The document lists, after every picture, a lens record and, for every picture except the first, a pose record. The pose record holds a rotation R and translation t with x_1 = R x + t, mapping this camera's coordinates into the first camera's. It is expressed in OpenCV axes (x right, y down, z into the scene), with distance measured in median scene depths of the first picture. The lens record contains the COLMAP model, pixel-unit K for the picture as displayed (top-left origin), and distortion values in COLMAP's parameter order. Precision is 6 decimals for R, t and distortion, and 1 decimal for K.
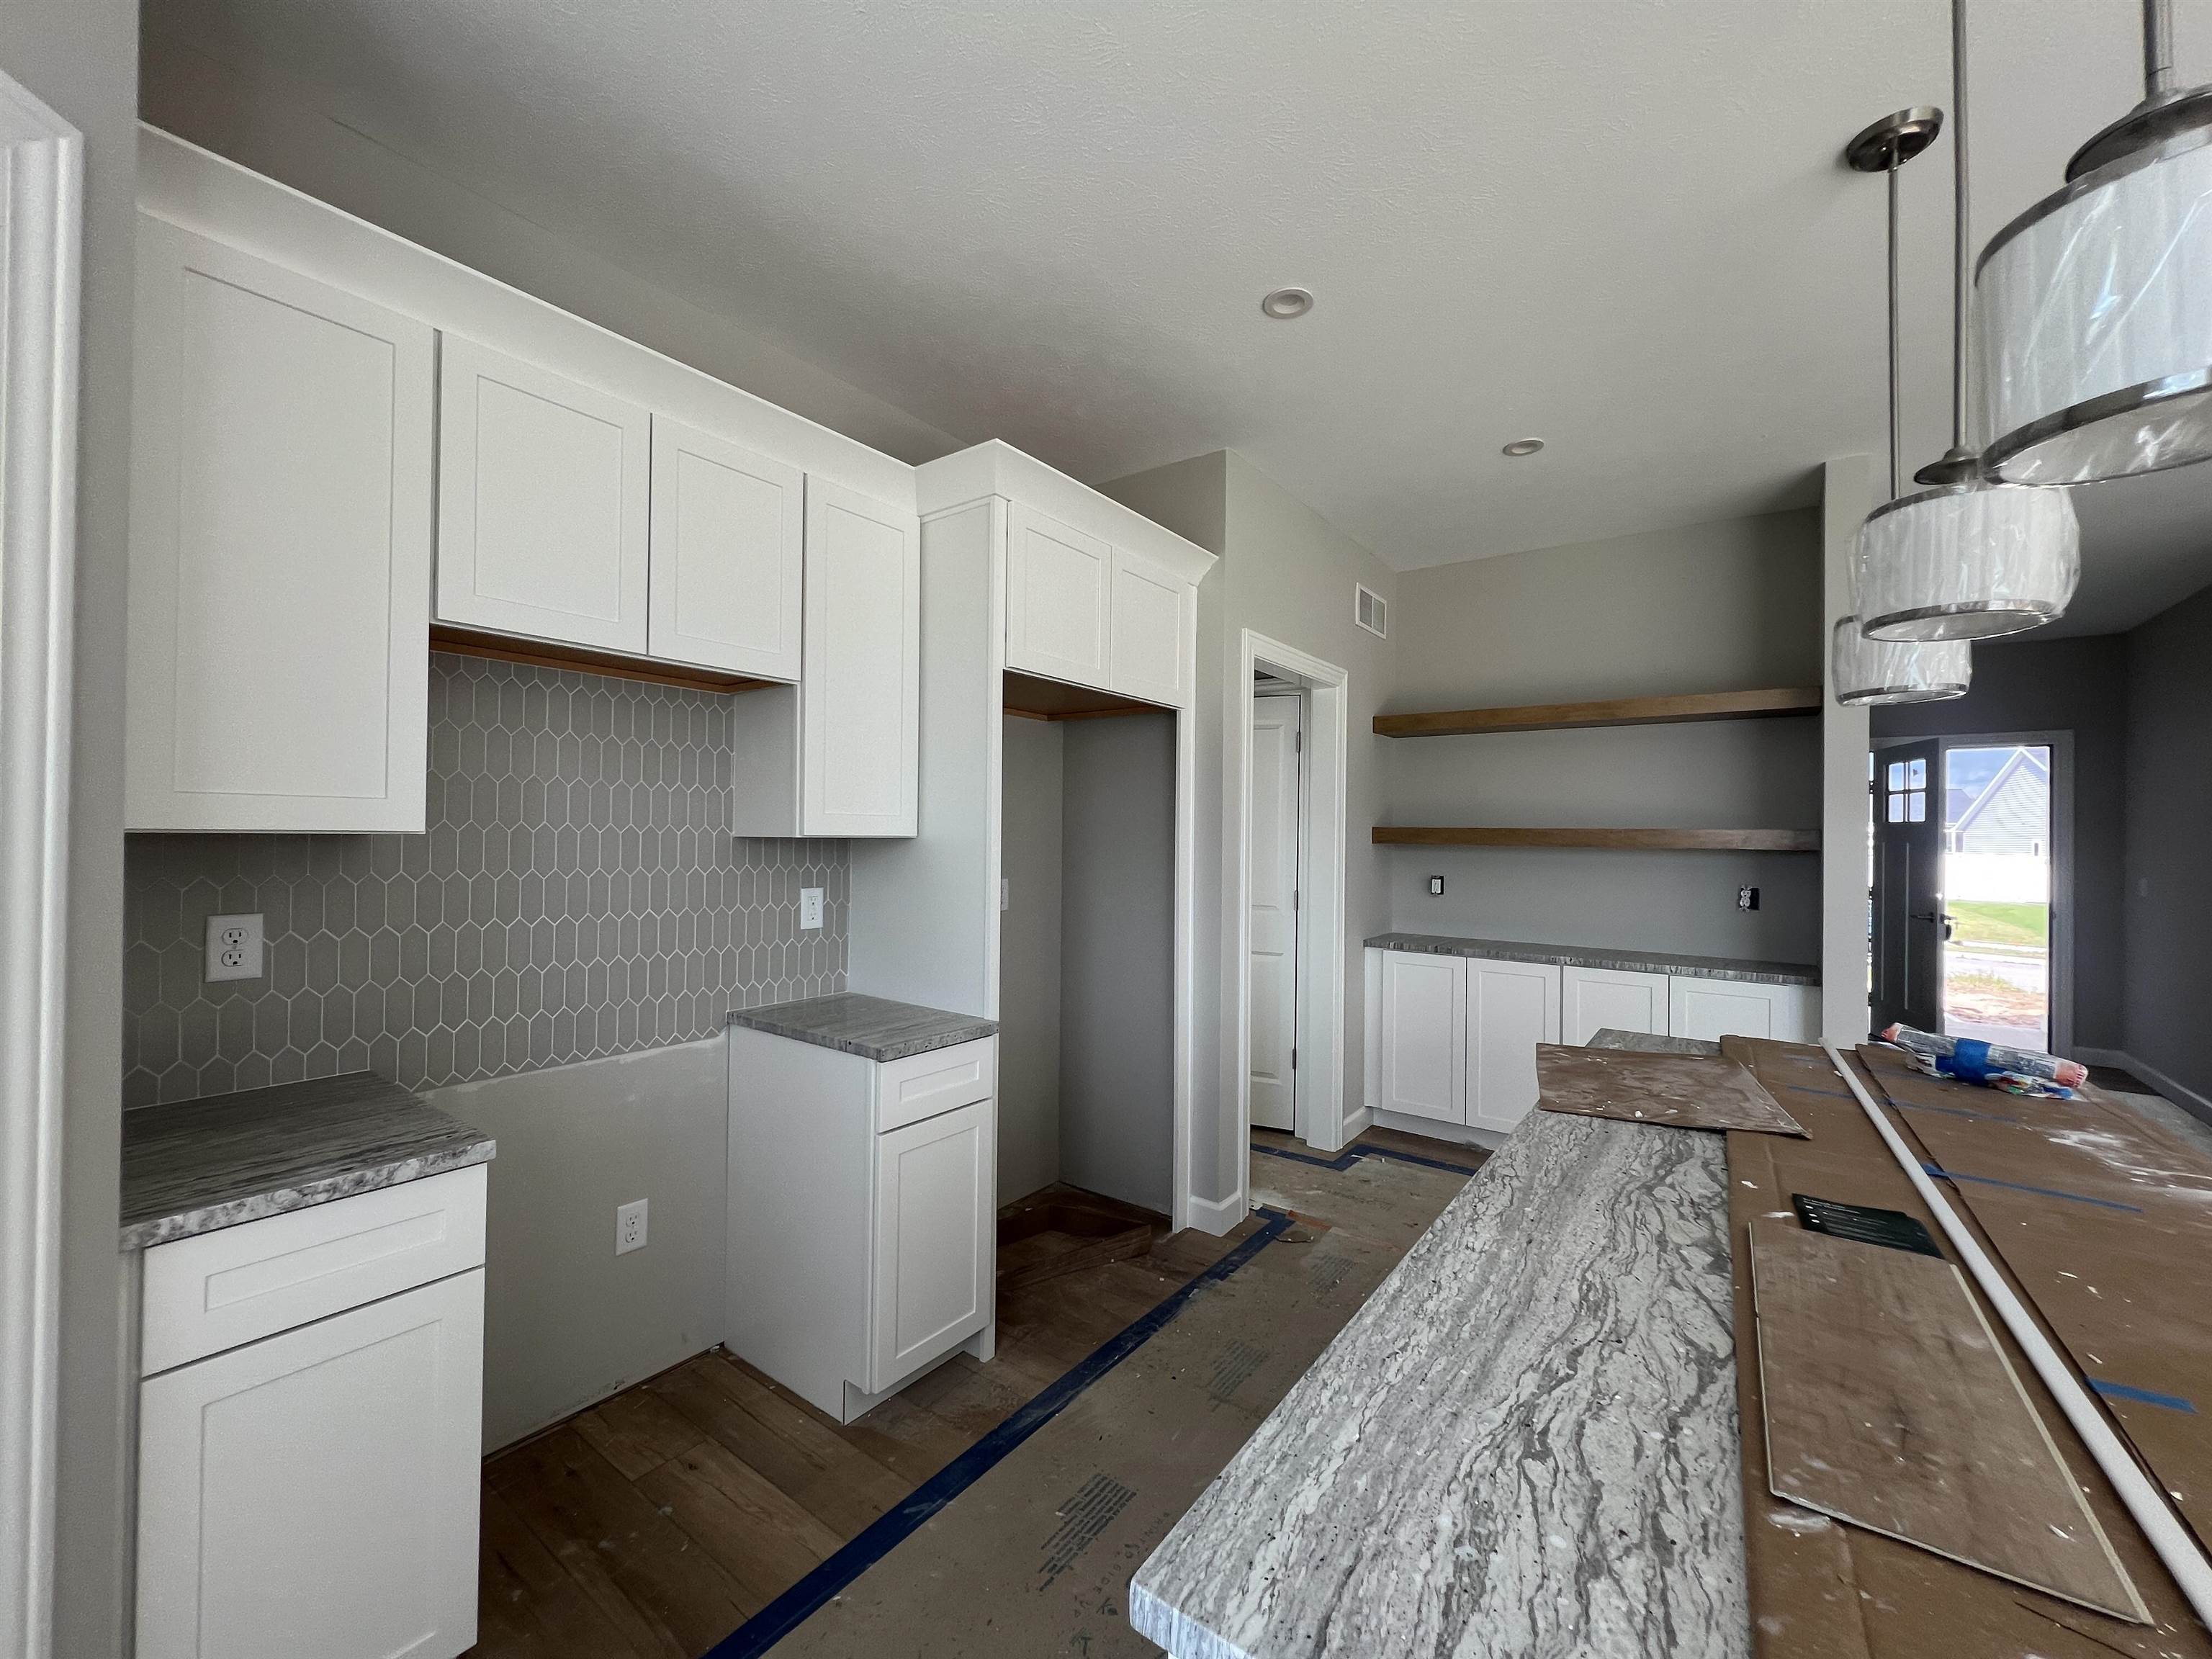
lens RADIAL K [[890.1, 0, 1106.1], [0, 890.1, 830.2], [0, 0, 1]] dist [0.002896, -0.000035]
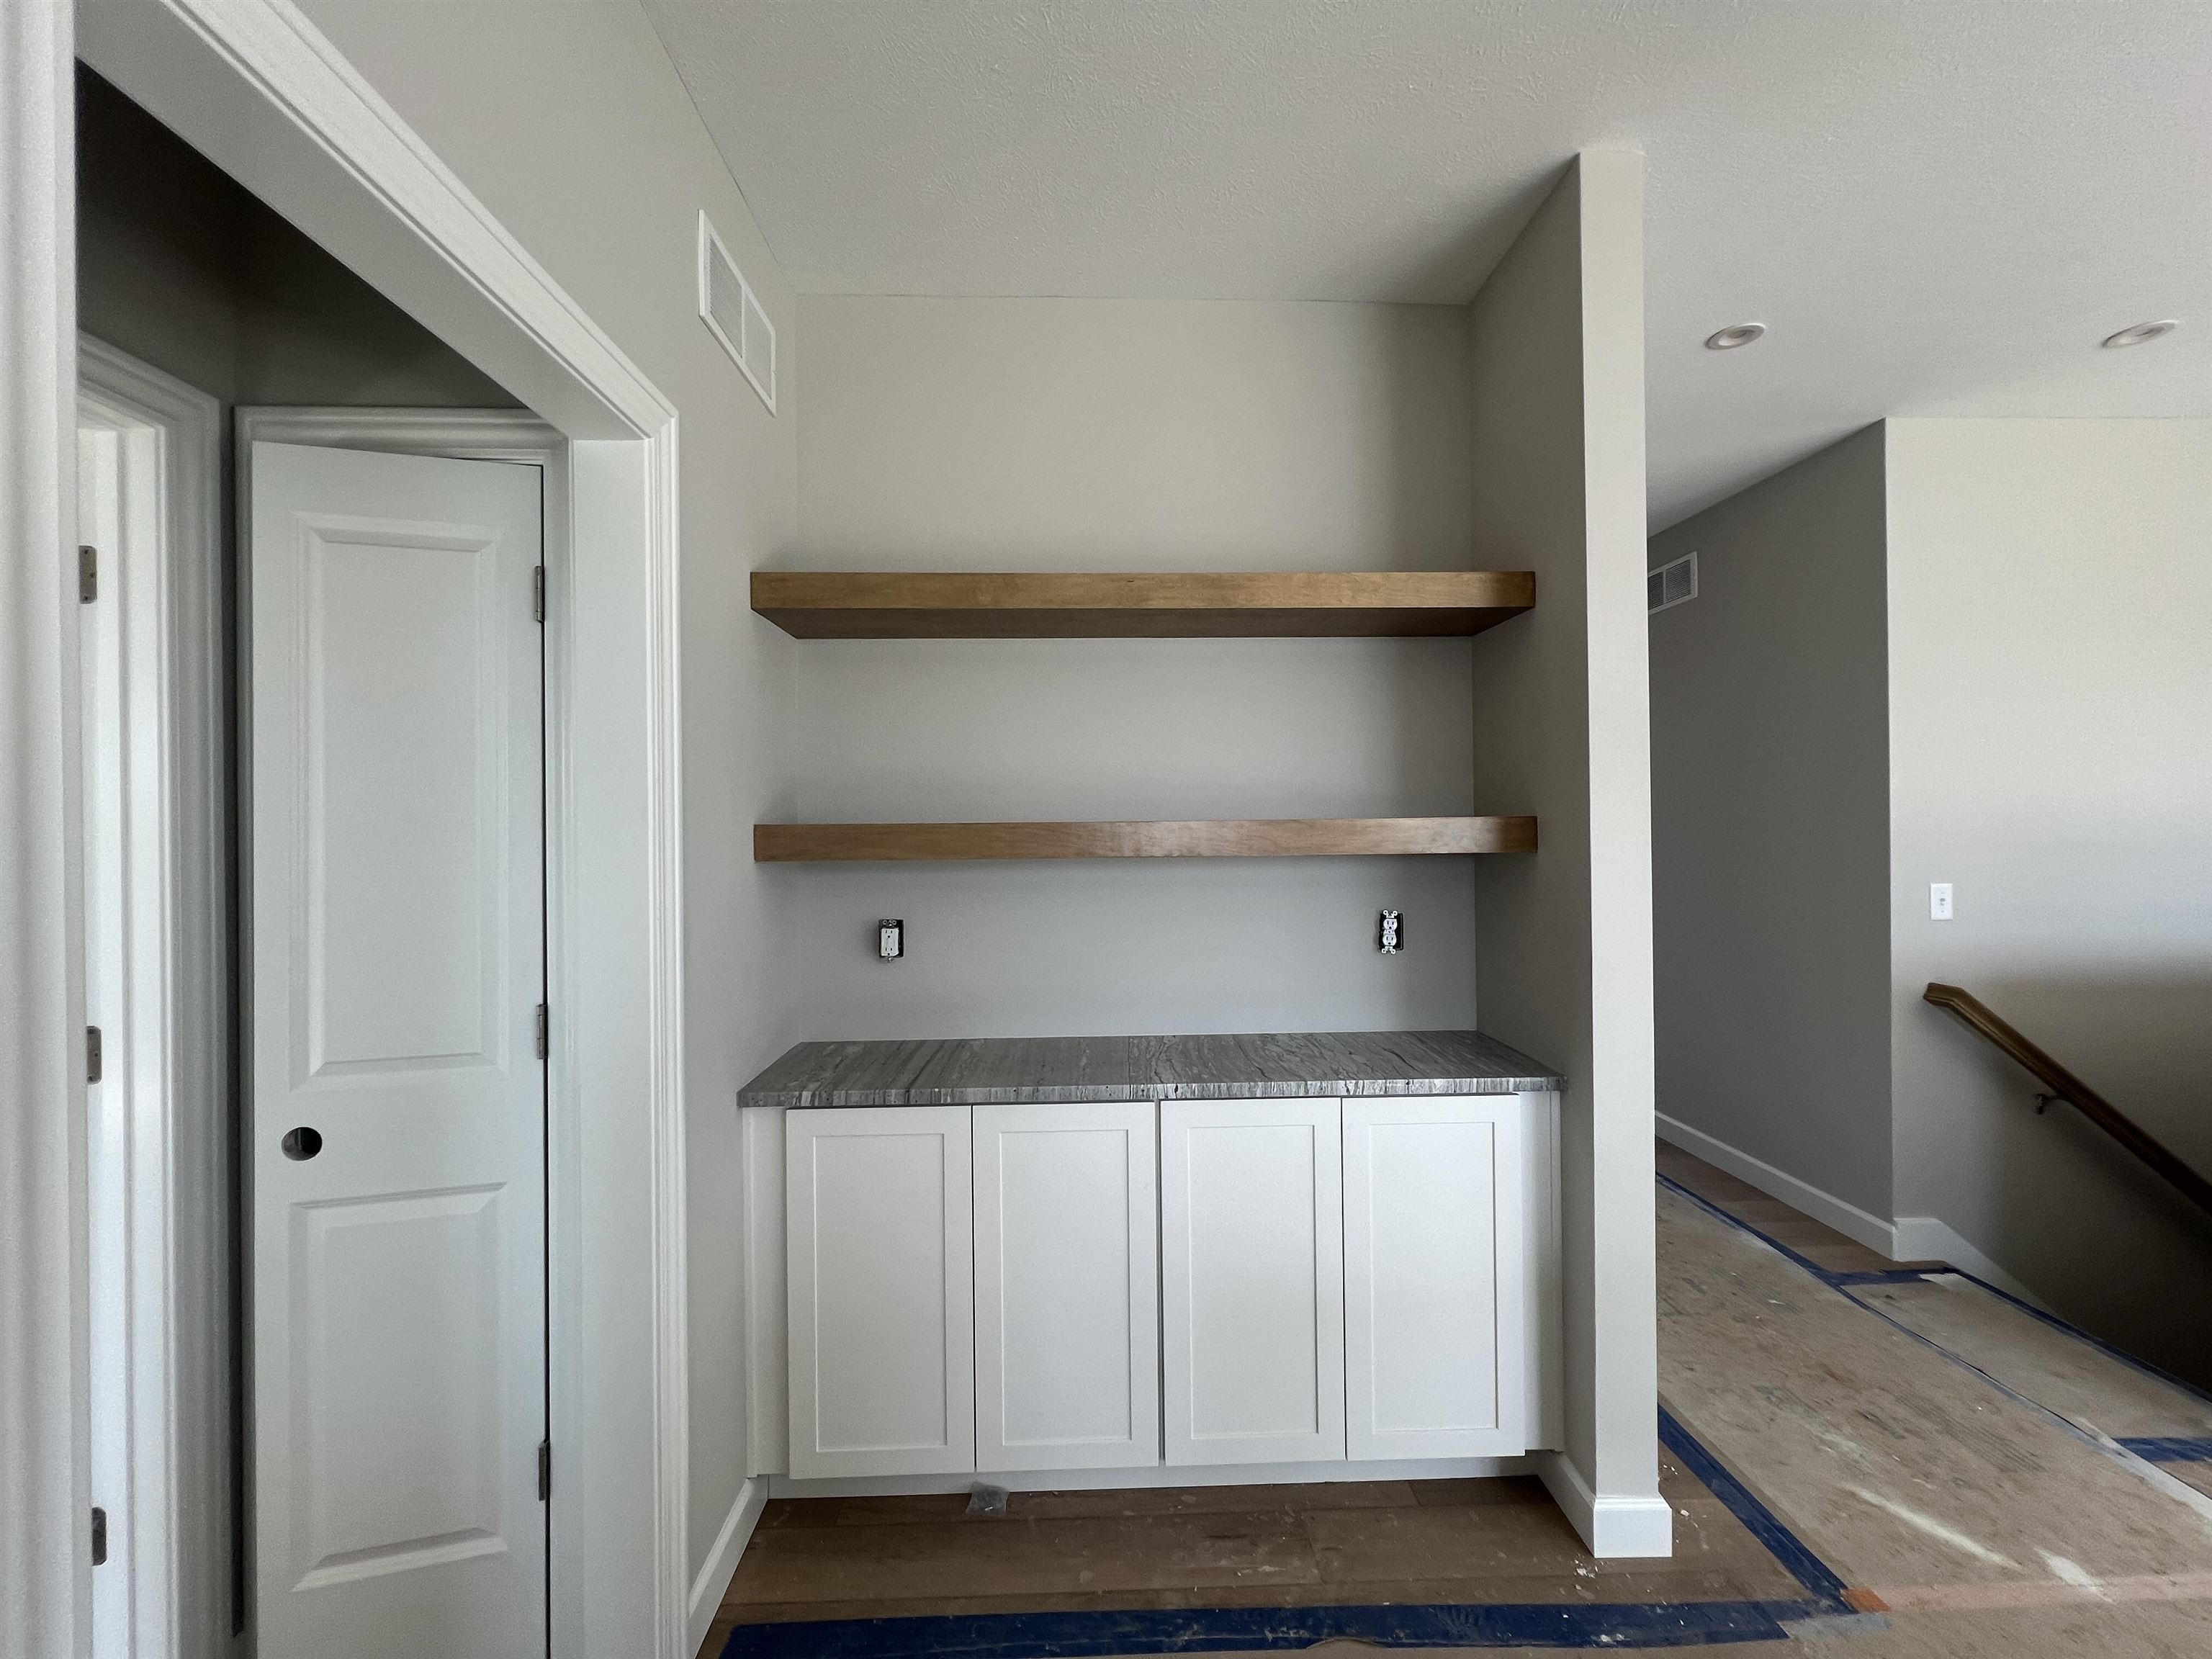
lens RADIAL K [[890.1, 0, 1104.3], [0, 890.1, 831.2], [0, 0, 1]] dist [0.002896, -0.000035]
pose [[0.787863, -0.021558, 0.615474, 0.173810], [0.017581, 0.999767, 0.012514, -0.002934], [-0.615600, 0.000961, 0.788058, 0.578427]]
